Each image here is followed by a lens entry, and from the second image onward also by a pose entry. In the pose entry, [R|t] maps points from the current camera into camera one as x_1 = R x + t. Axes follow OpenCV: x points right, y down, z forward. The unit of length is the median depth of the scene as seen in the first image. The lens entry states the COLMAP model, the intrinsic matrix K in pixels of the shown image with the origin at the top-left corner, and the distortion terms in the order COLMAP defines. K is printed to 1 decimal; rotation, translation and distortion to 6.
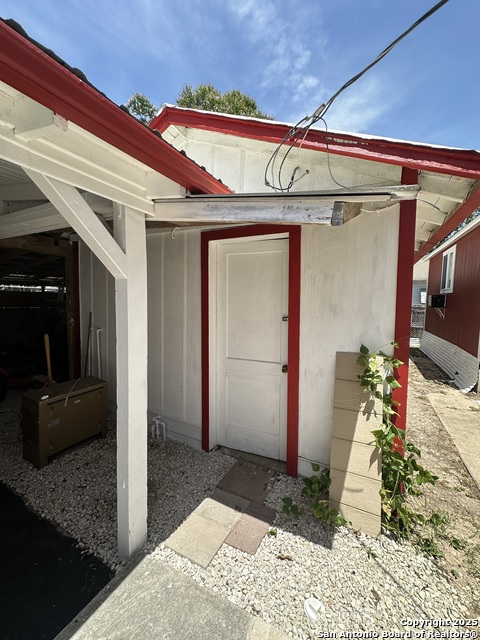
lens RADIAL K [[257.0, 0, 244.5], [0, 257.0, 318.0], [0, 0, 1]] dist [-0.000443, 0.000476]
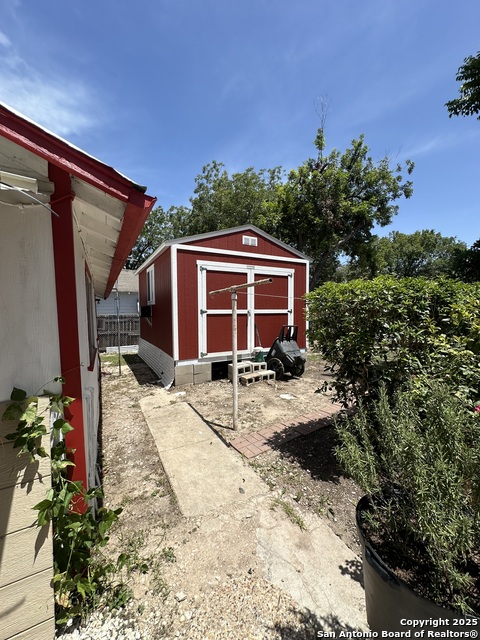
lens RADIAL K [[257.0, 0, 237.4], [0, 257.0, 318.9], [0, 0, 1]] dist [-0.000443, 0.000476]
pose [[0.577538, -0.056366, 0.814416, 0.253109], [0.083649, 0.996449, 0.009645, -0.044931], [-0.812067, 0.062555, 0.580202, 0.073817]]
